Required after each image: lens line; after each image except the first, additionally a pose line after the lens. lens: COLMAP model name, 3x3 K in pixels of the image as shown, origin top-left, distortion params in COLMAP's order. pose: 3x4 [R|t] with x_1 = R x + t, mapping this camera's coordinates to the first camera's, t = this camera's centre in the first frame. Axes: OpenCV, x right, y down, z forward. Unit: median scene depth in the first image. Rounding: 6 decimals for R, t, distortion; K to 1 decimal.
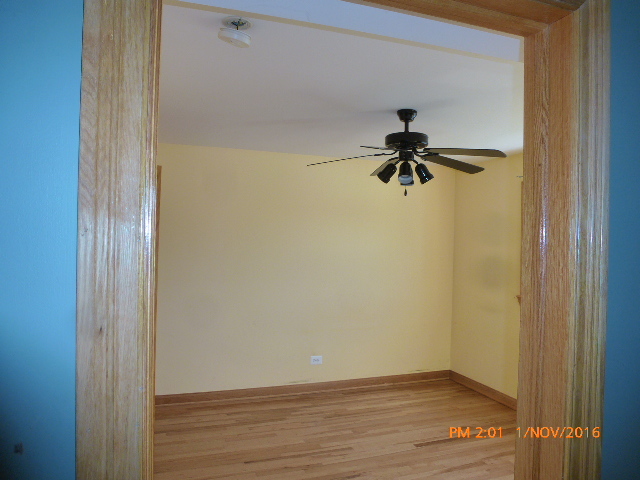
lens RADIAL K [[467.7, 0, 320.0], [0, 467.7, 240.0], [0, 0, 1]] dist [-0.007881, -0.002173]
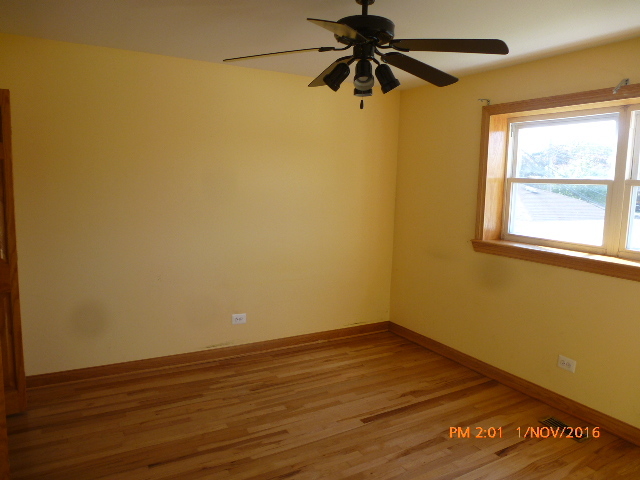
lens RADIAL K [[467.7, 0, 320.0], [0, 467.7, 240.0], [0, 0, 1]] dist [-0.007881, -0.002173]
pose [[0.984941, -0.019939, 0.171740, -0.007315], [-0.002060, 0.991904, 0.126976, 0.011120], [-0.172881, -0.125418, 0.976925, 0.218564]]
